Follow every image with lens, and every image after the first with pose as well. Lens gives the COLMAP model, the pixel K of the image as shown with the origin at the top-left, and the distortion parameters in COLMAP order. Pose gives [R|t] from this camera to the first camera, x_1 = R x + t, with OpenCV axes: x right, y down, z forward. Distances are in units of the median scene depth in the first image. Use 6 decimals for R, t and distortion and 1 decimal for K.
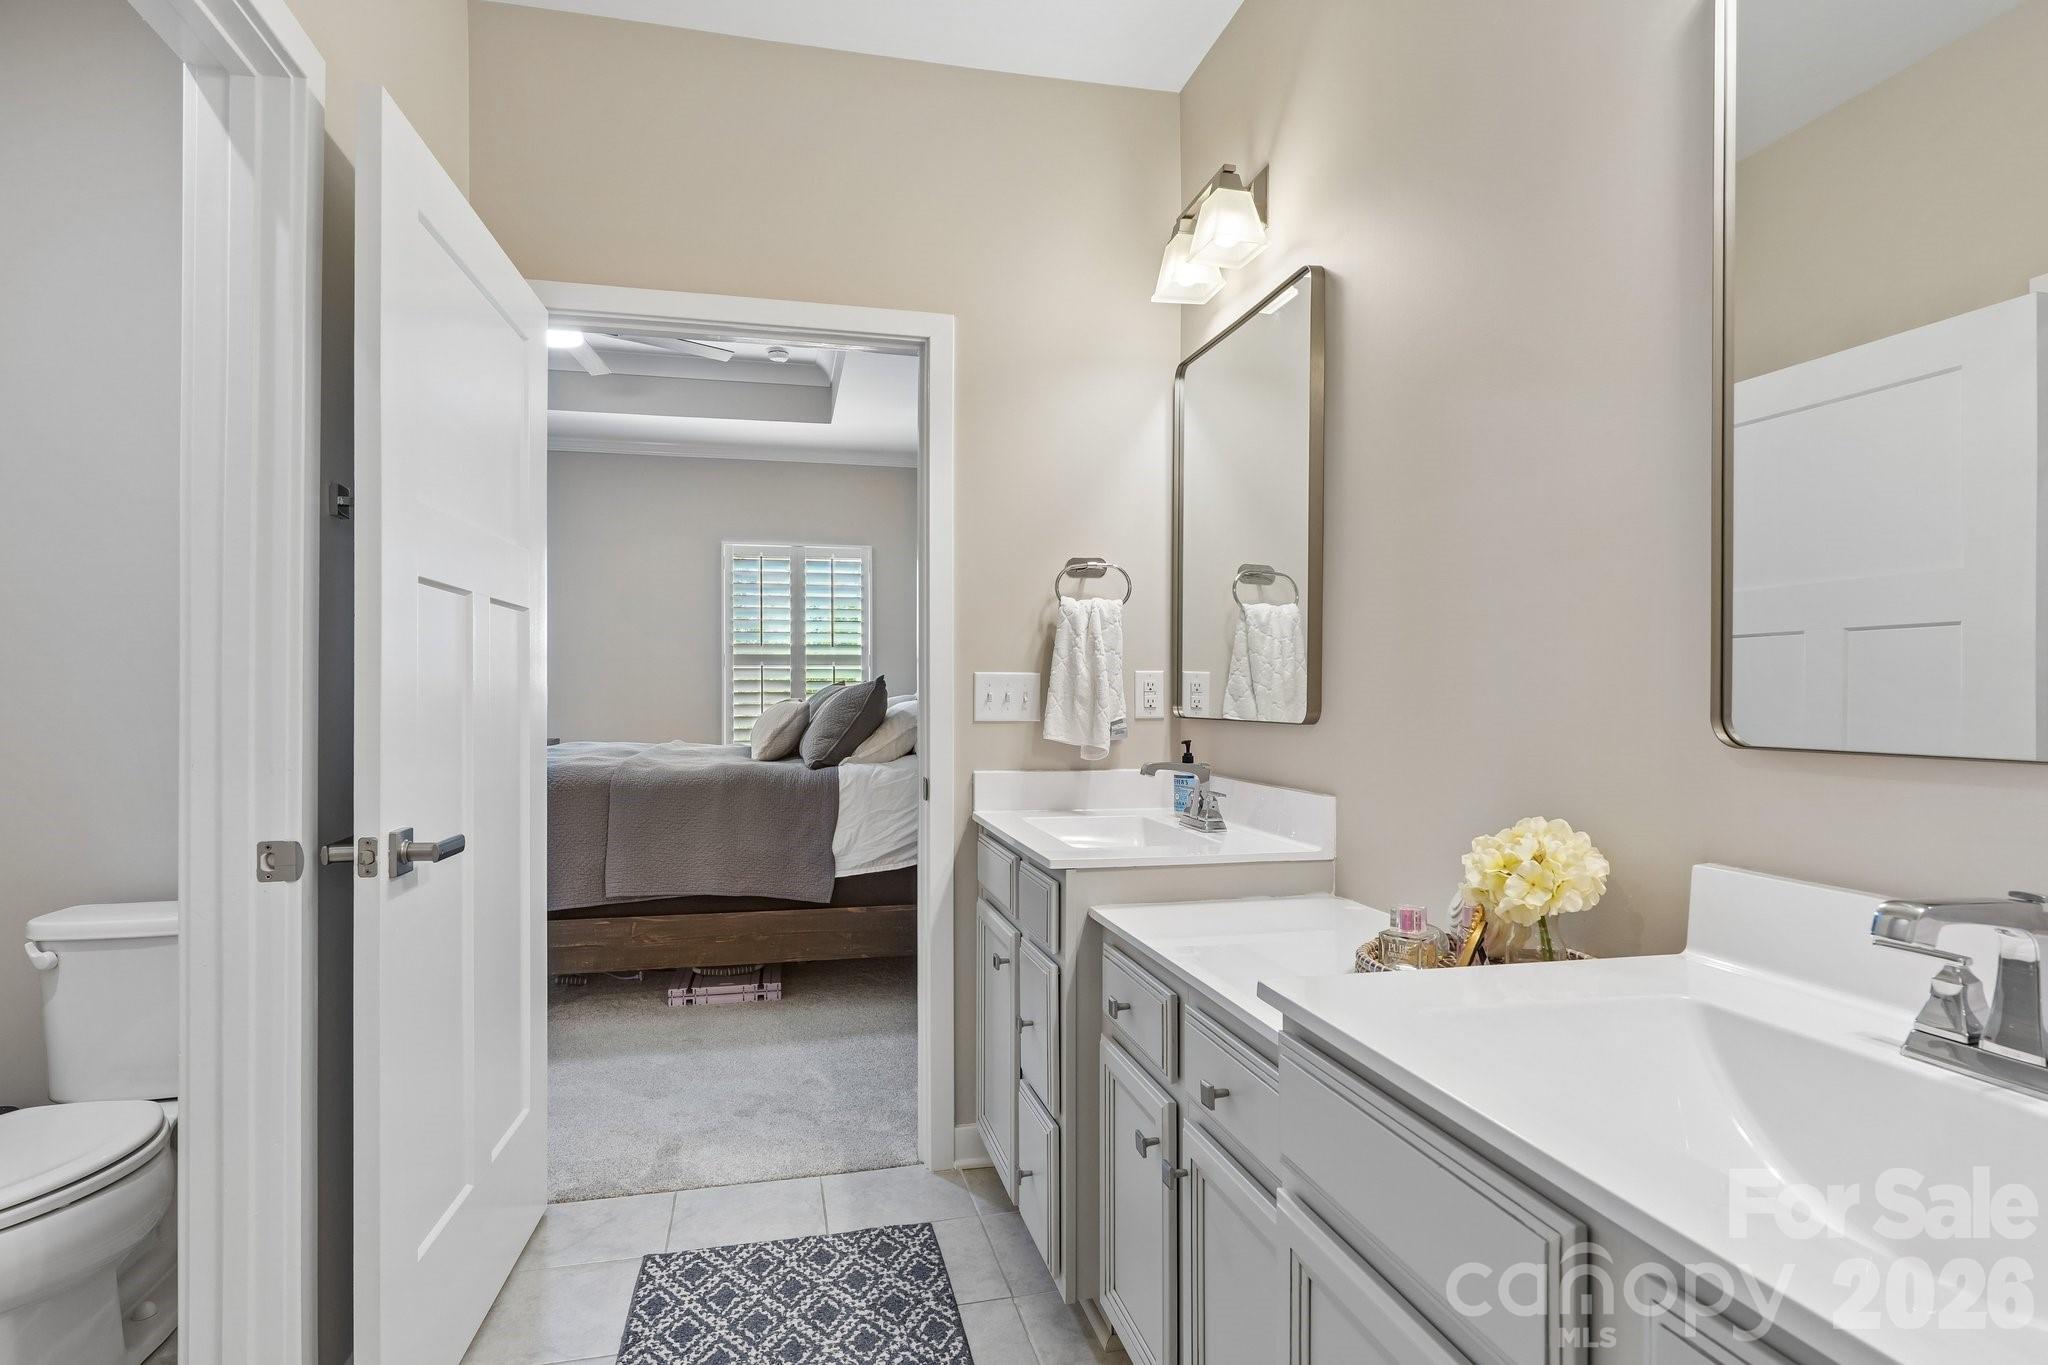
lens RADIAL K [[1069.0, 0, 1027.3], [0, 1069.0, 702.8], [0, 0, 1]] dist [-0.000611, 0.001641]
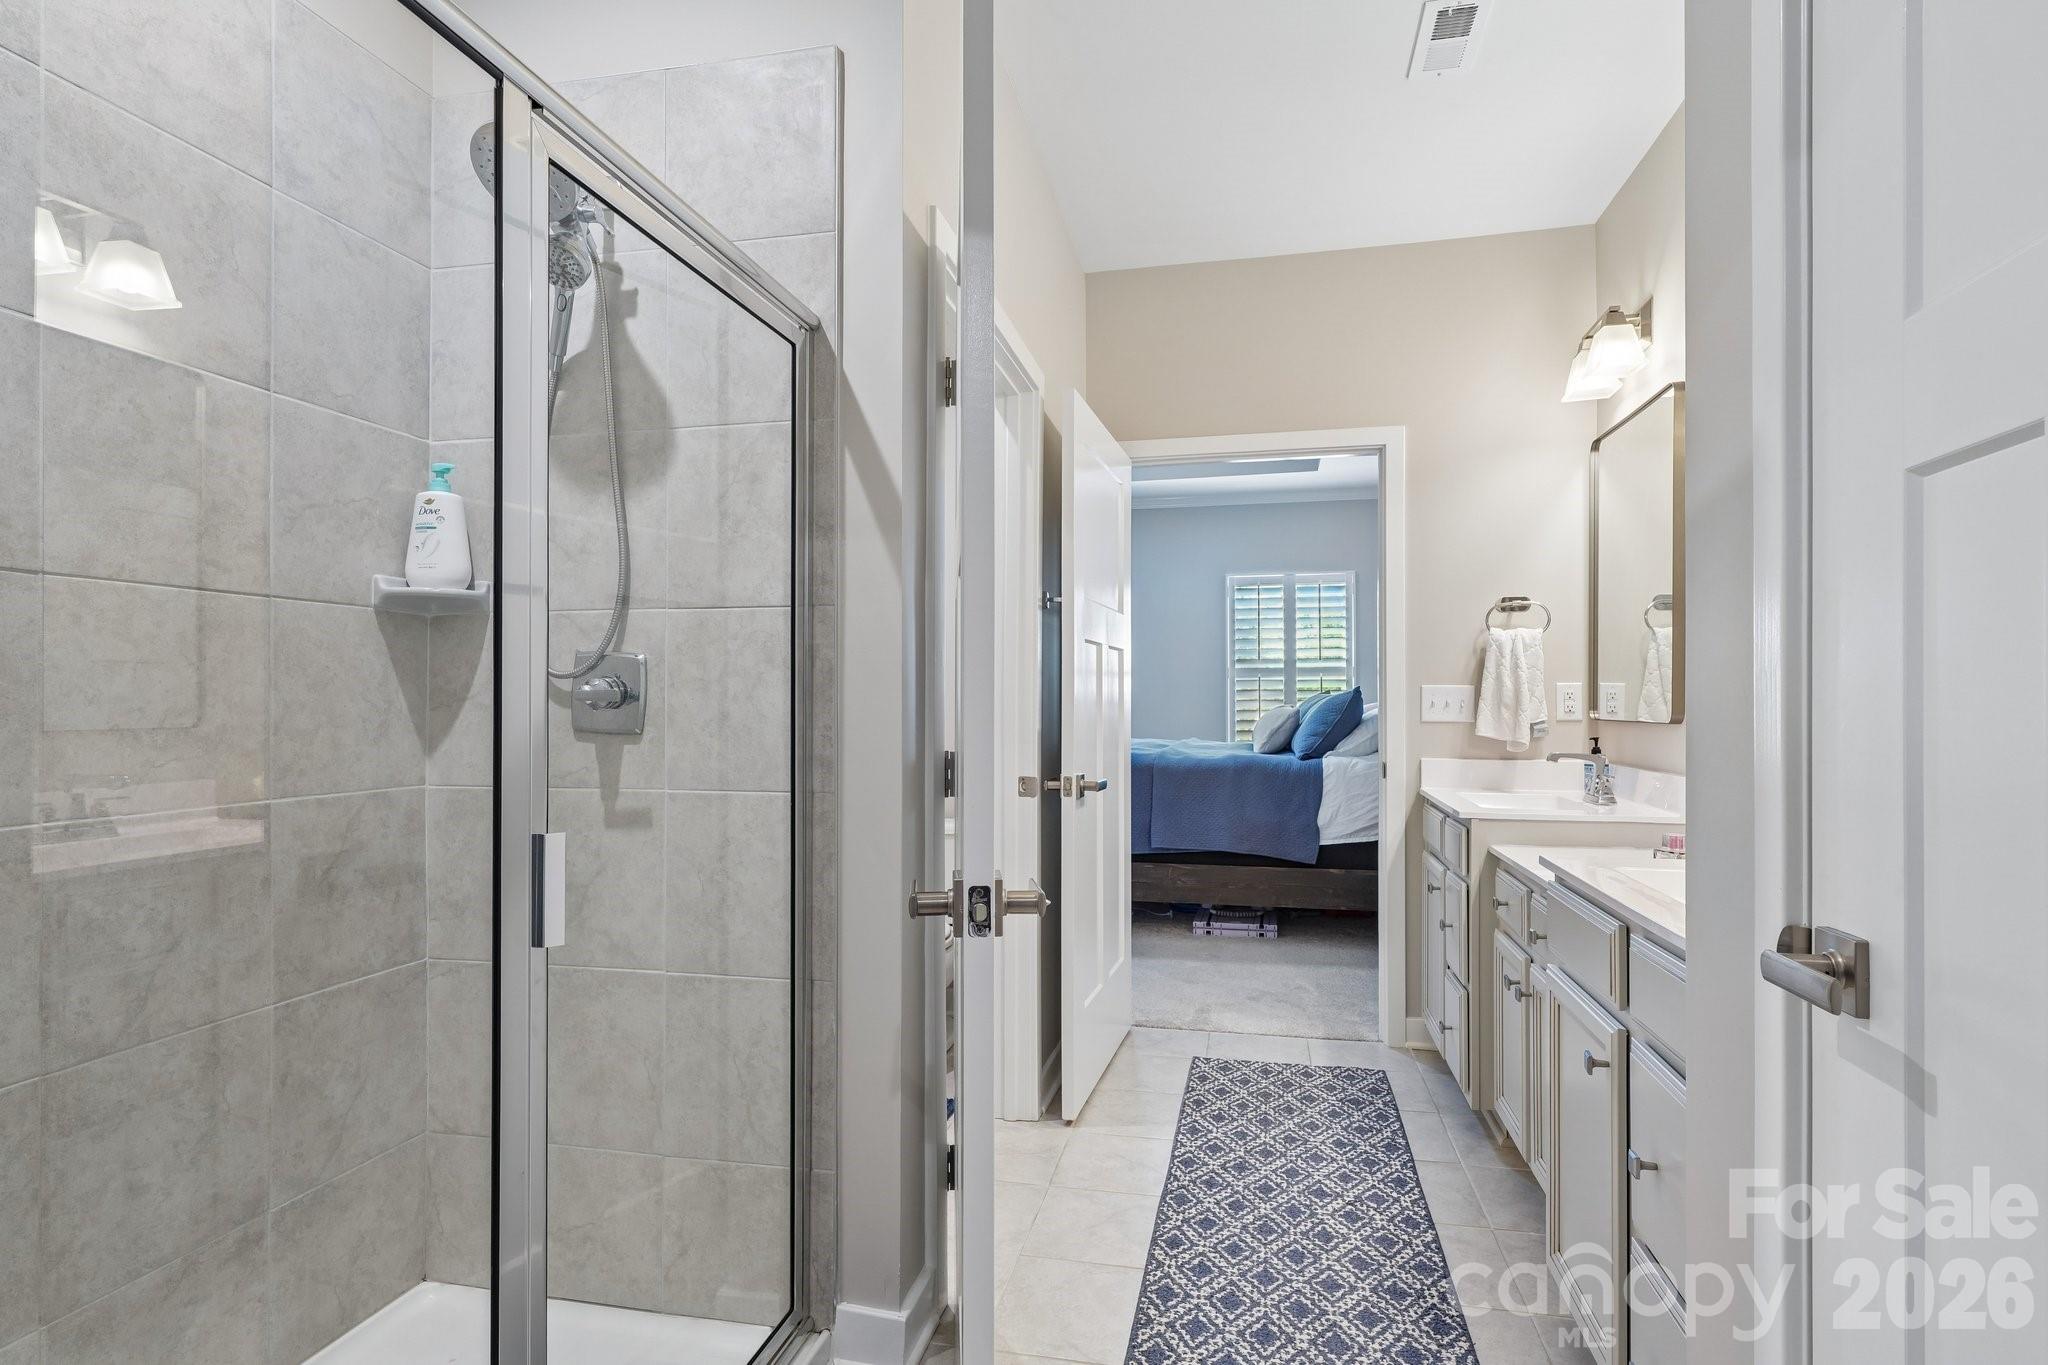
lens RADIAL K [[1069.0, 0, 1025.4], [0, 1069.0, 698.9], [0, 0, 1]] dist [-0.000611, 0.001641]
pose [[0.899130, -0.002547, -0.437674, 0.093298], [-0.001679, 0.999956, -0.009269, 0.002004], [0.437679, 0.009069, 0.899086, -0.445910]]
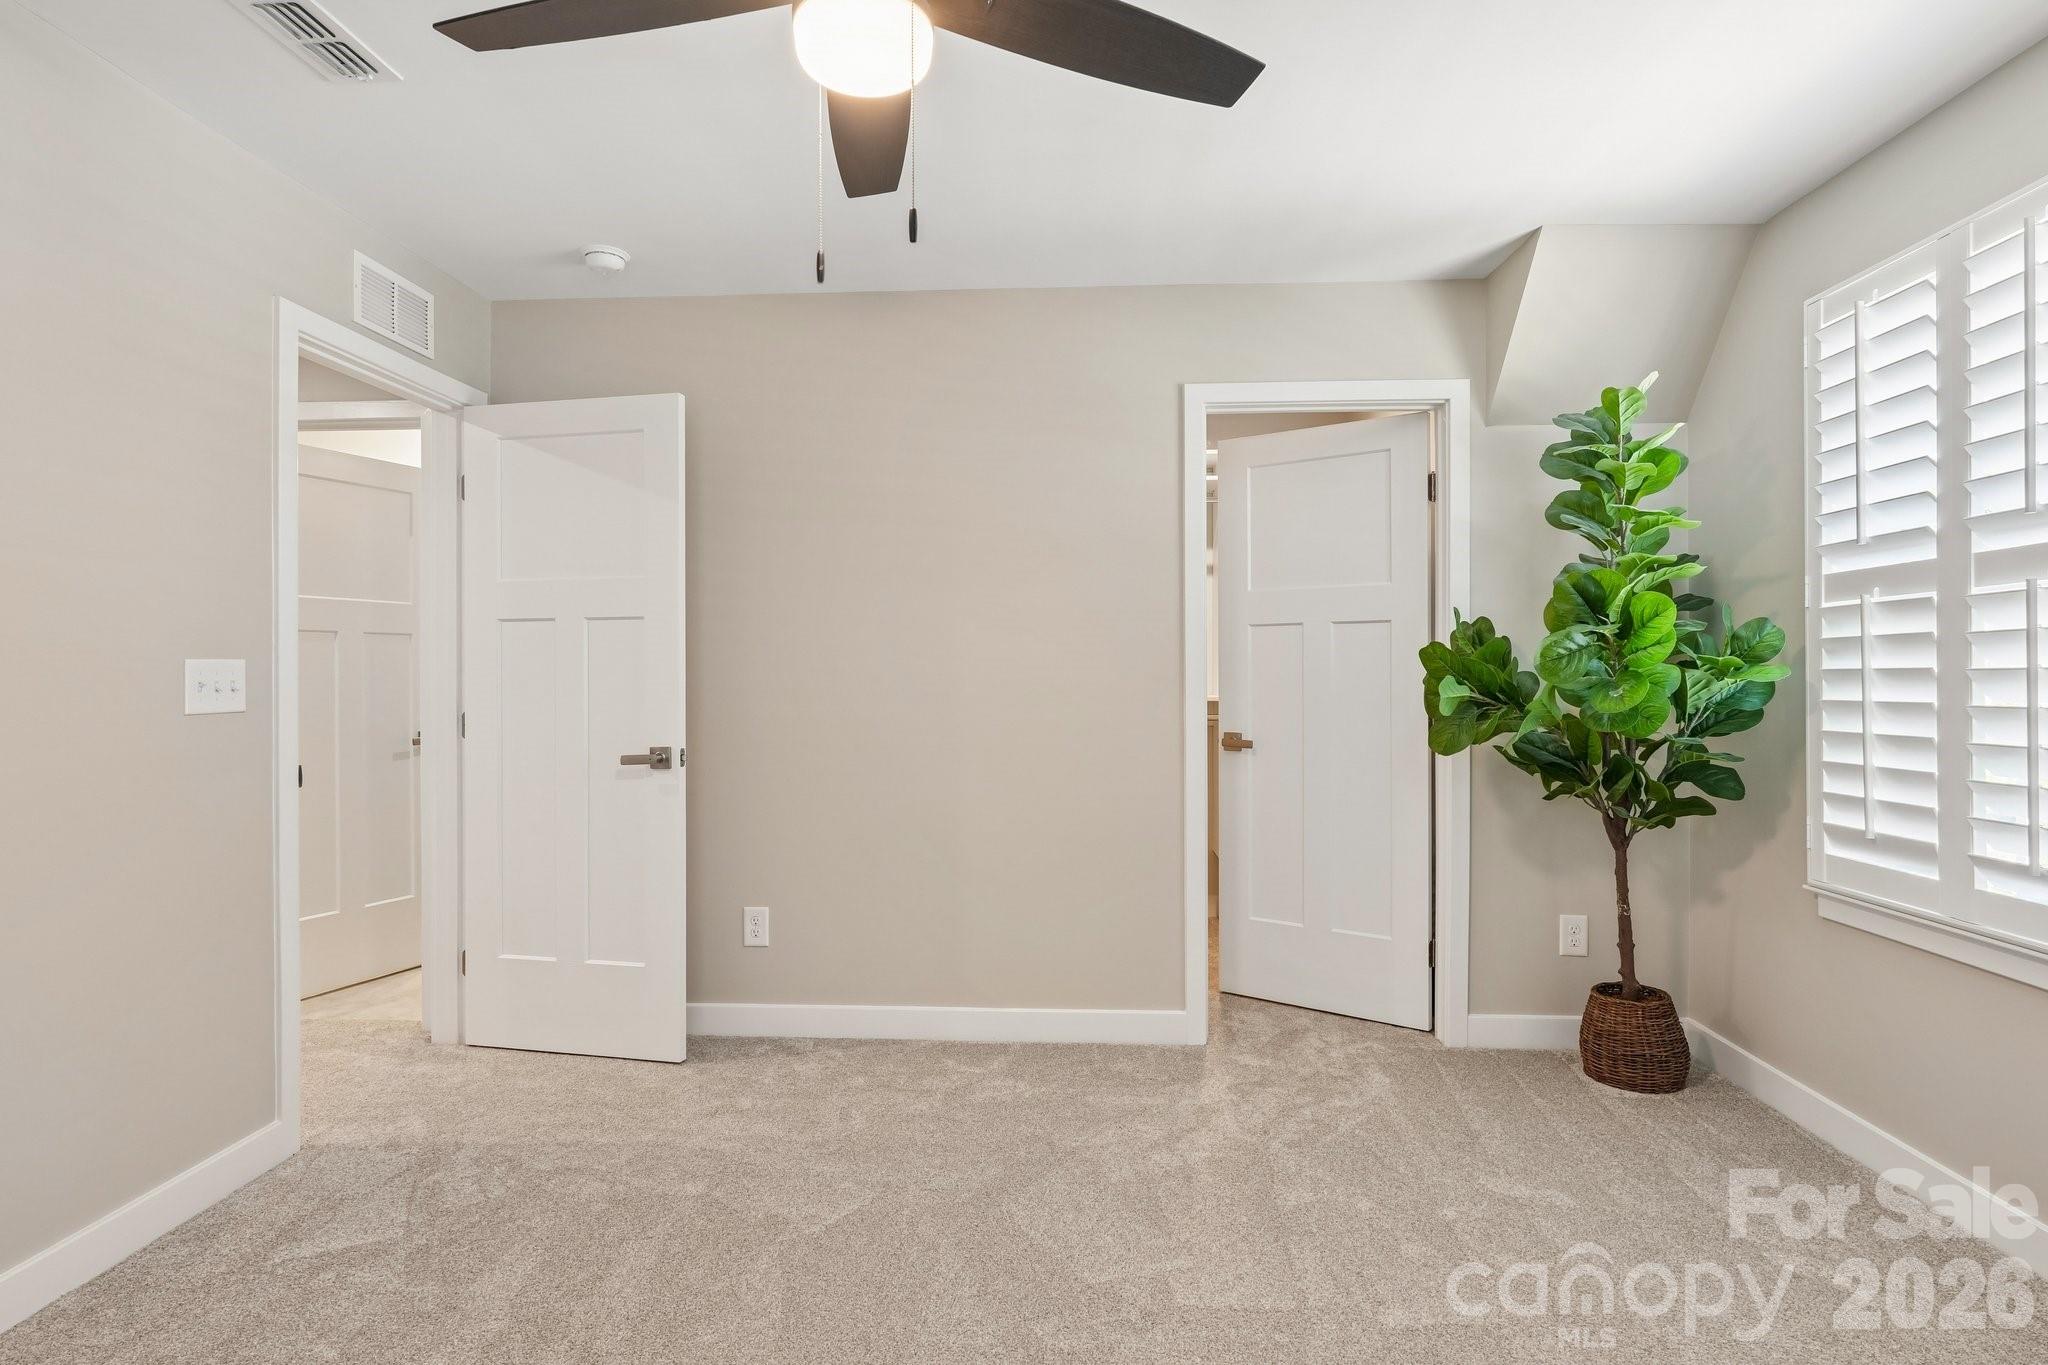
lens RADIAL K [[1069.0, 0, 1023.2], [0, 1069.0, 679.4], [0, 0, 1]] dist [-0.000611, 0.001641]
pose [[-0.284750, 0.004041, -0.958593, 0.463448], [-0.009354, 0.999932, 0.006994, -0.015822], [0.958556, 0.010958, -0.284692, 2.053761]]
